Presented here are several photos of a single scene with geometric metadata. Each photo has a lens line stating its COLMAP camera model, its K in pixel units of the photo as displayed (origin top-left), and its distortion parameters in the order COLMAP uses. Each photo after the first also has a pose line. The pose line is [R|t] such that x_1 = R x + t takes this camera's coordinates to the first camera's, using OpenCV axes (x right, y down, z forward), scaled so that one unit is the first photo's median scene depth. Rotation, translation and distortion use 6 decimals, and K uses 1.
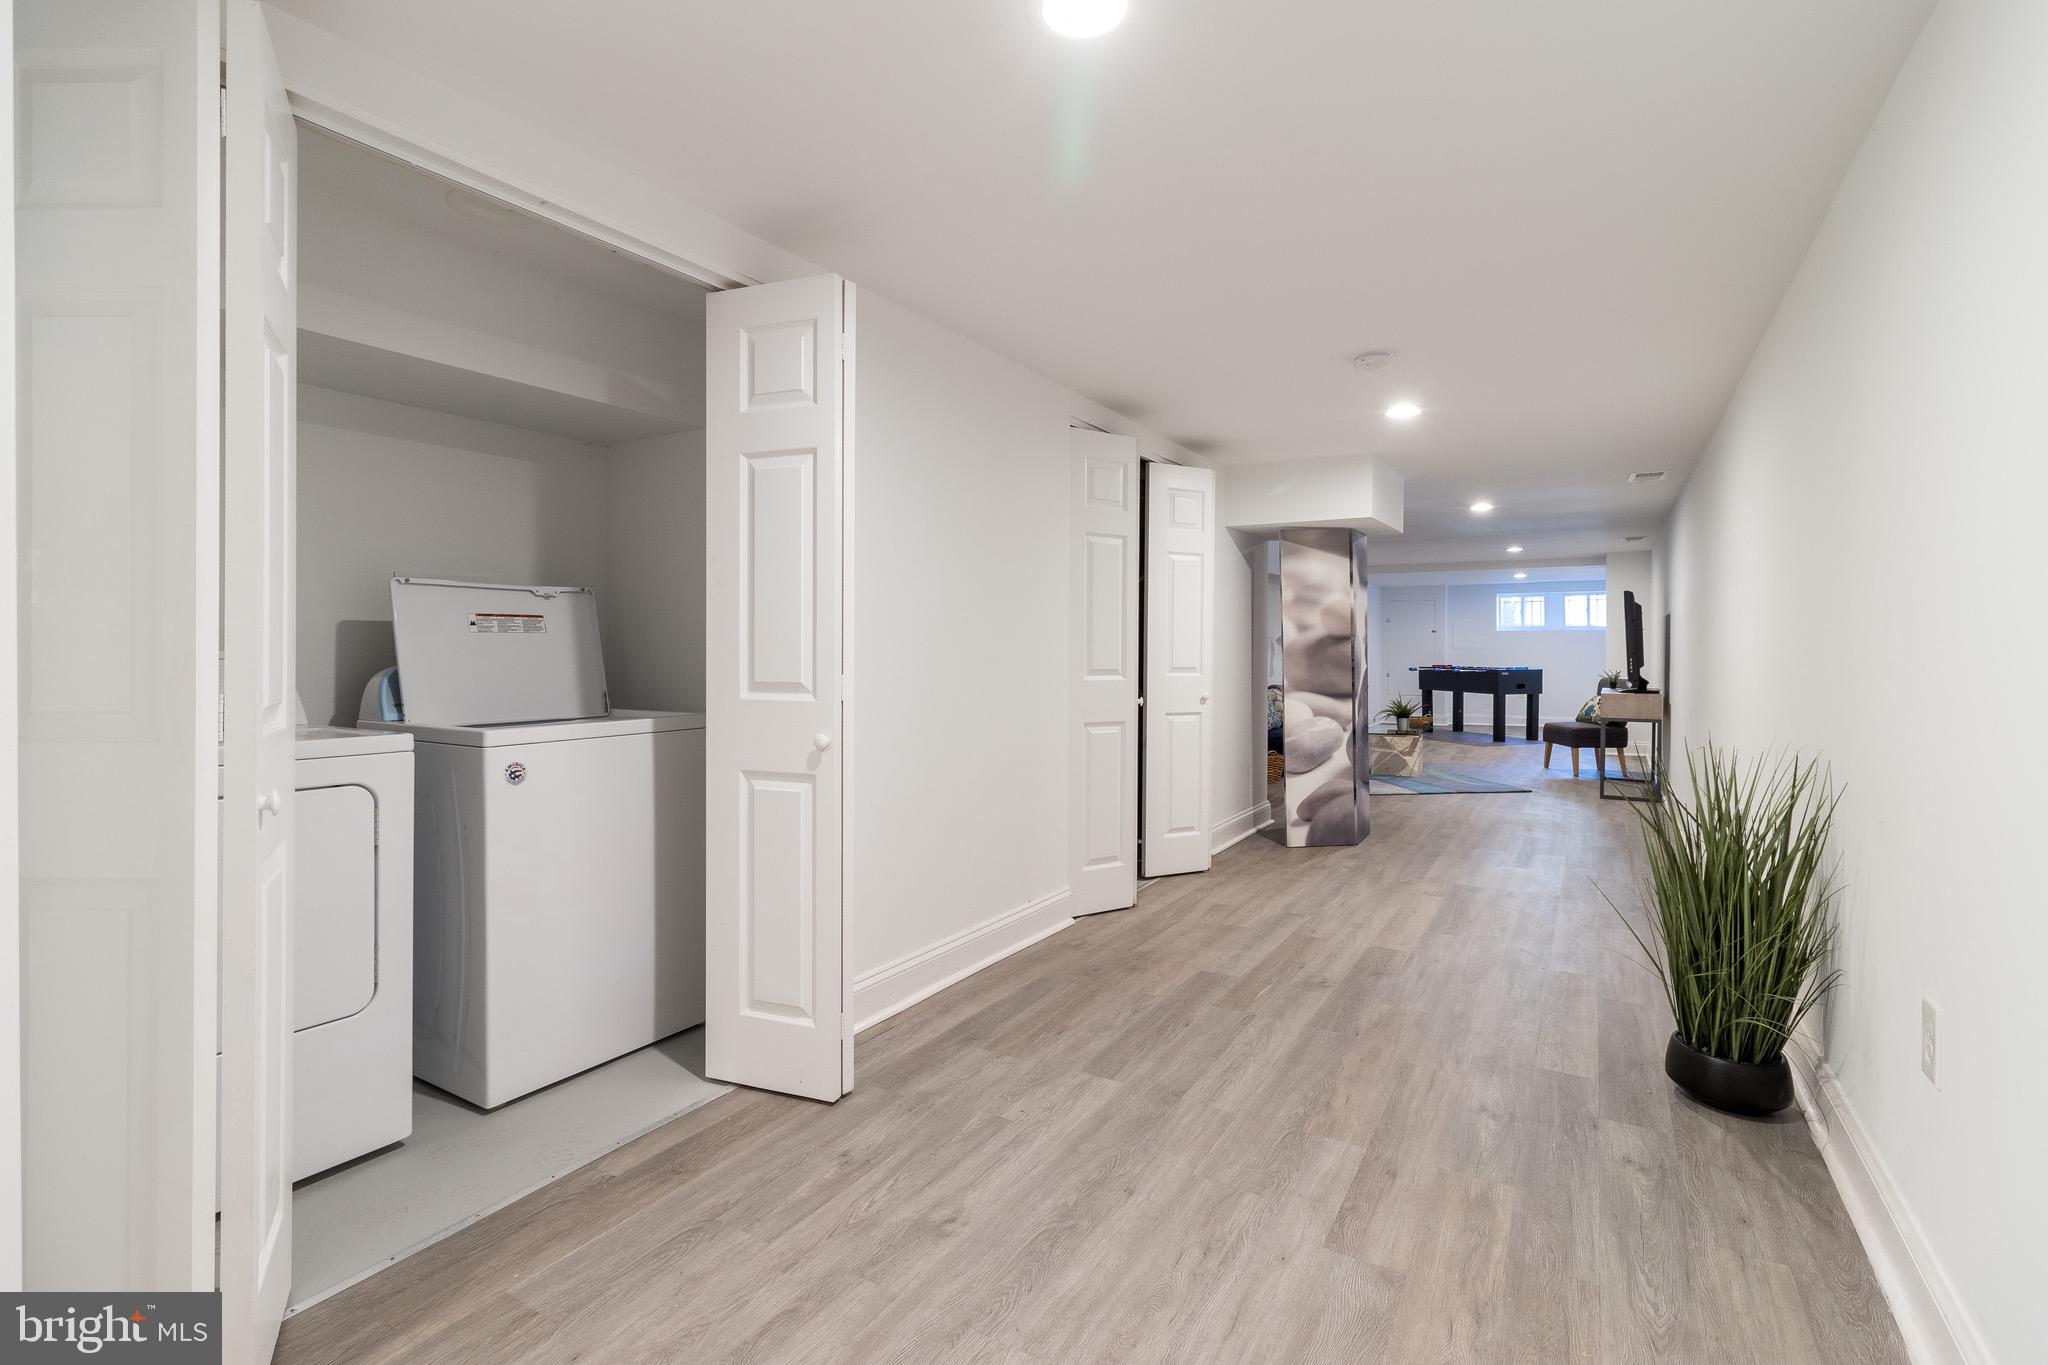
lens RADIAL K [[948.0, 0, 1022.6], [0, 948.0, 644.9], [0, 0, 1]] dist [-0.001326, 0.001305]
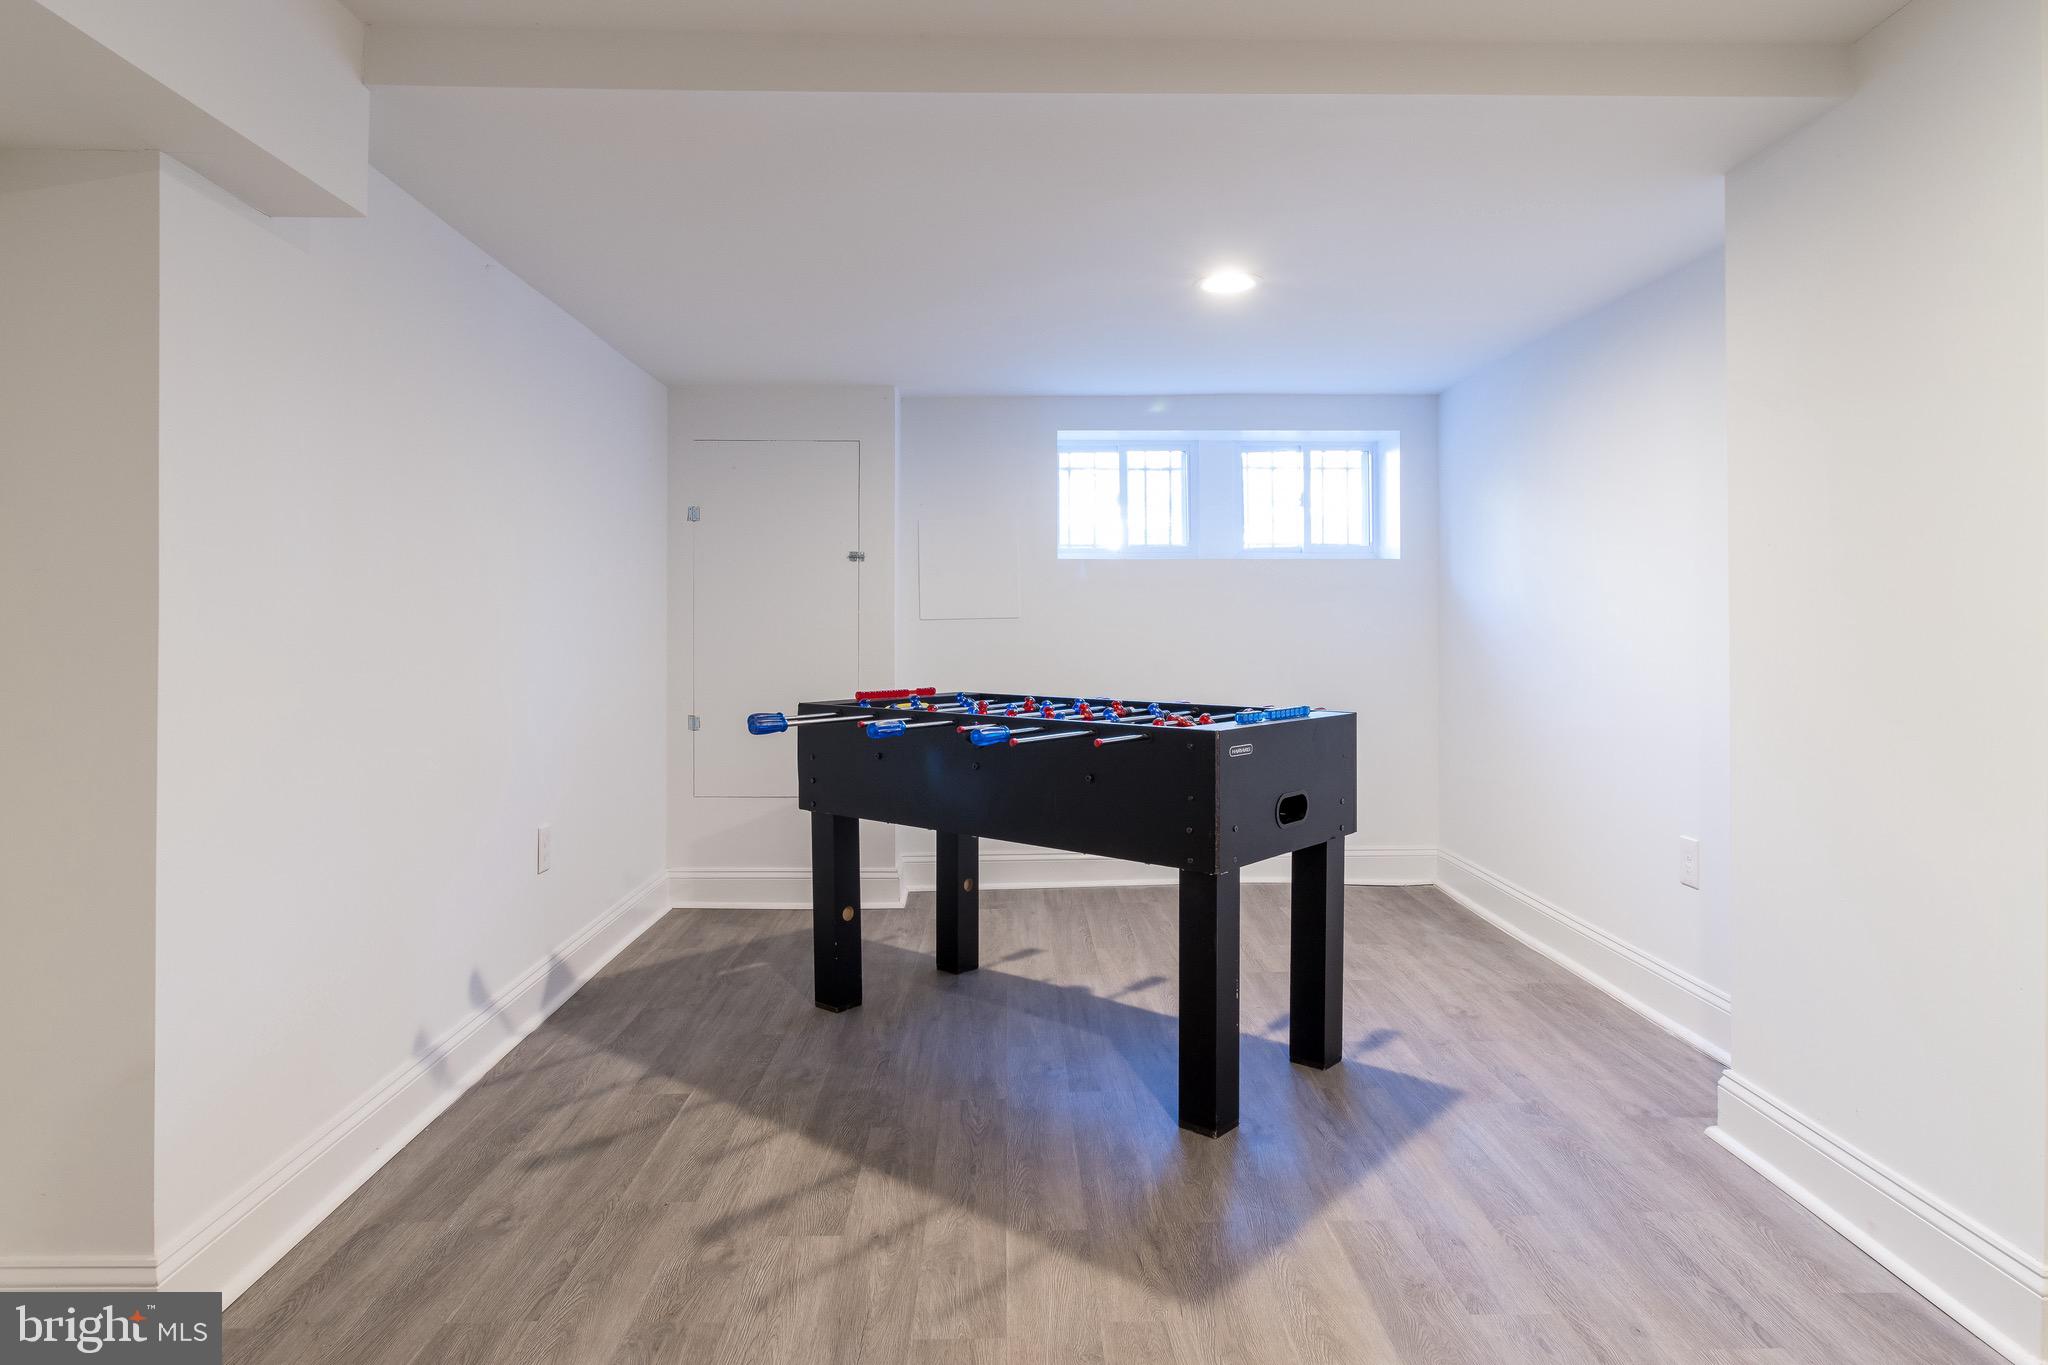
lens RADIAL K [[1217.9, 0, 1037.1], [0, 1217.9, 615.7], [0, 0, 1]] dist [0.003962, -0.000769]
pose [[0.841184, 0.001153, 0.540748, 0.346736], [0.001860, 0.999986, -0.005024, 0.005617], [-0.540746, 0.005232, 0.841170, 0.812901]]
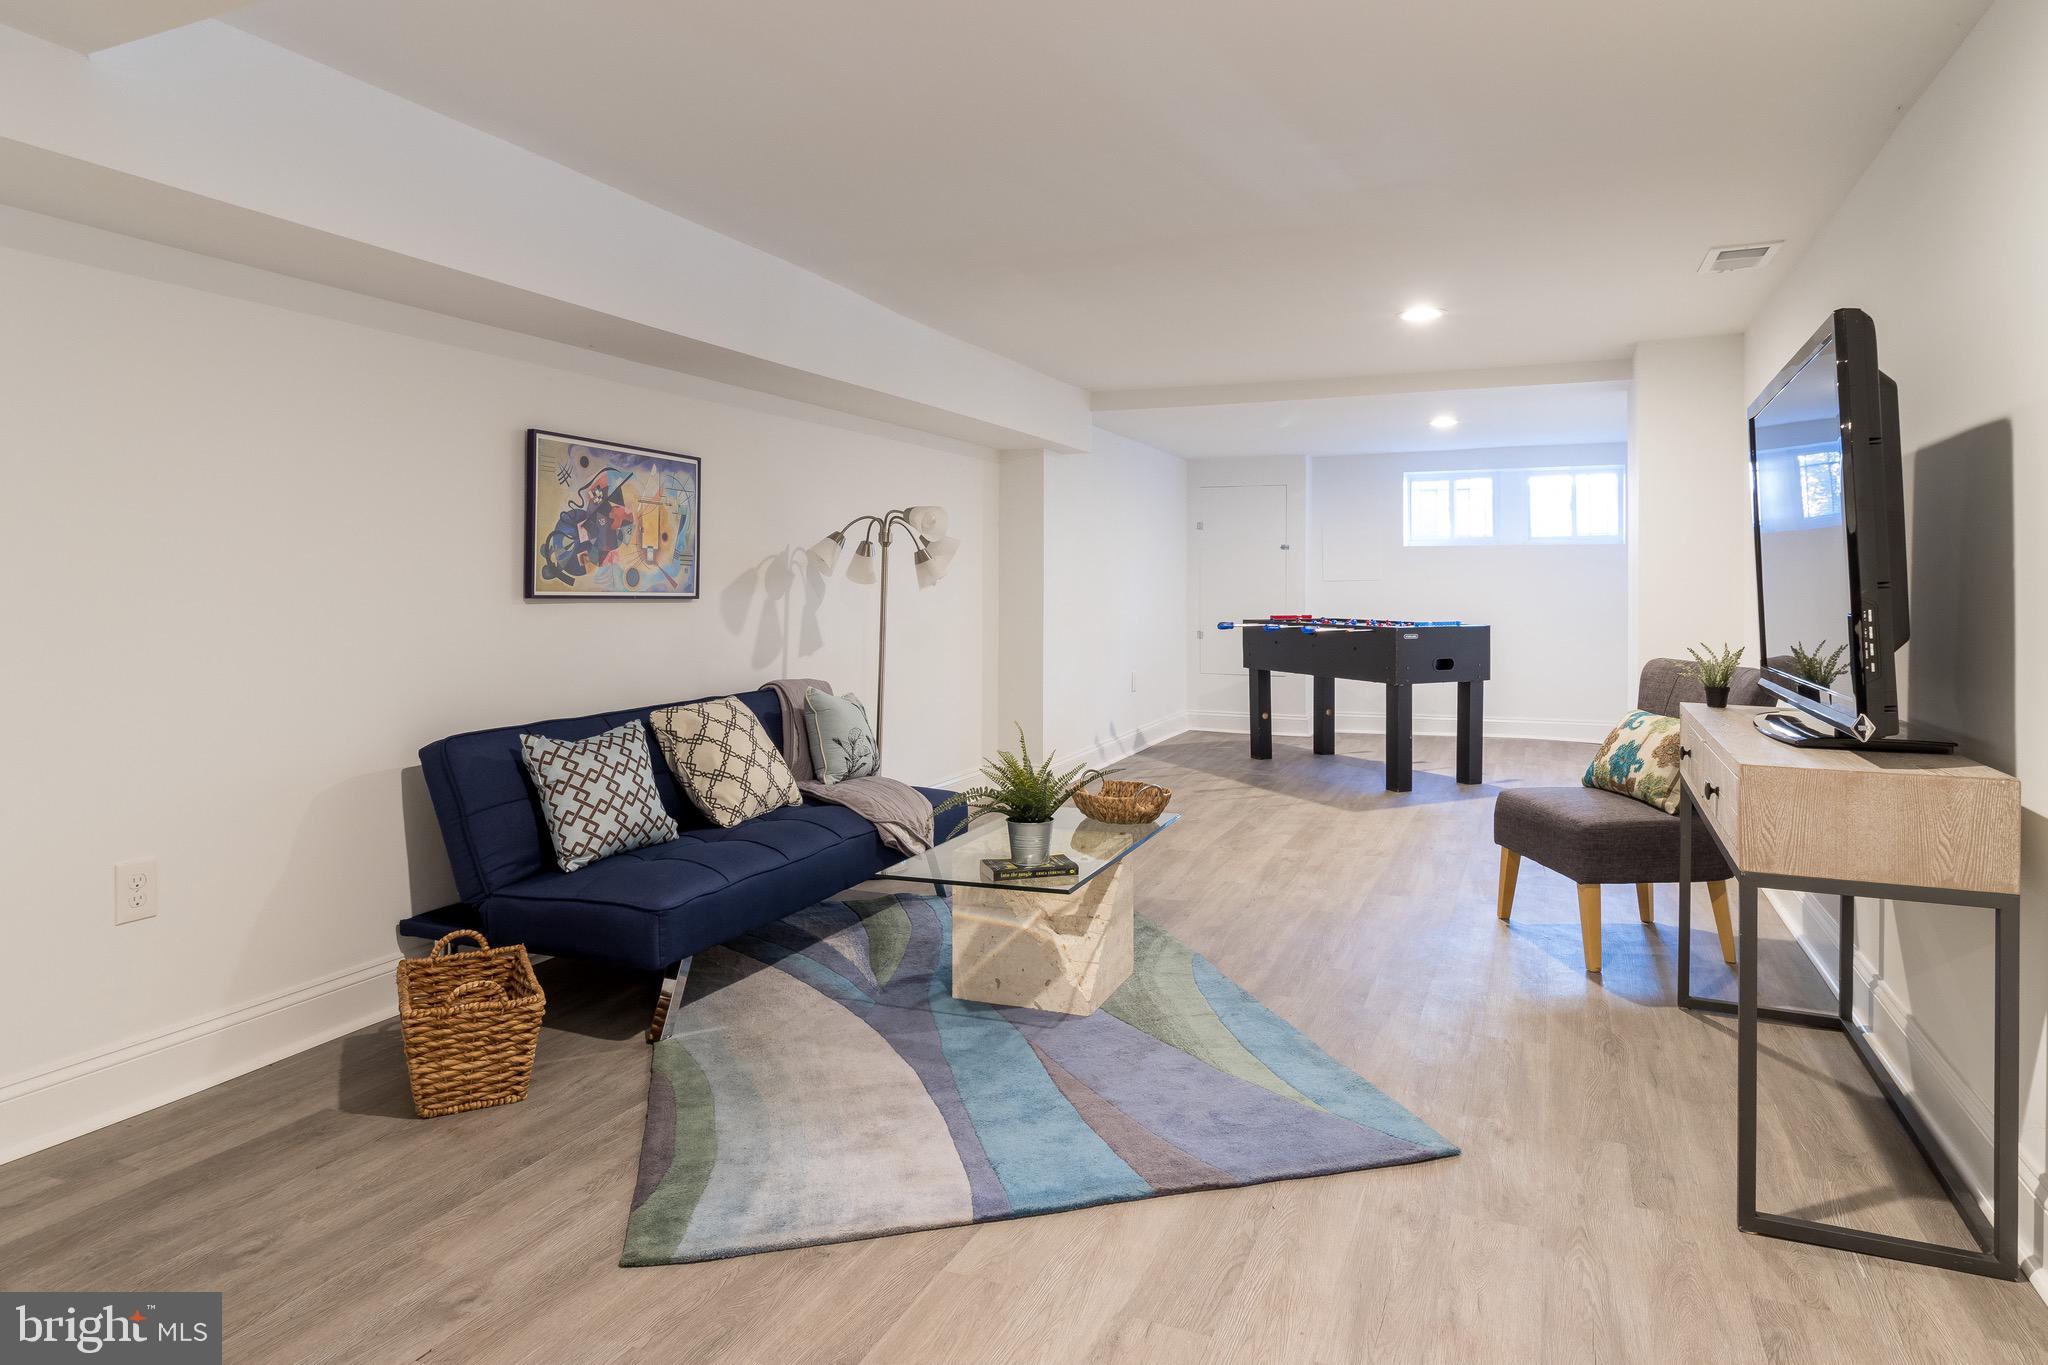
lens RADIAL K [[1217.9, 0, 1024.7], [0, 1217.9, 575.2], [0, 0, 1]] dist [0.003962, -0.000769]
pose [[0.990142, 0.001205, 0.140062, 0.249484], [-0.000525, 0.999988, -0.004894, 0.004631], [-0.140066, 0.004772, 0.990131, 0.459262]]
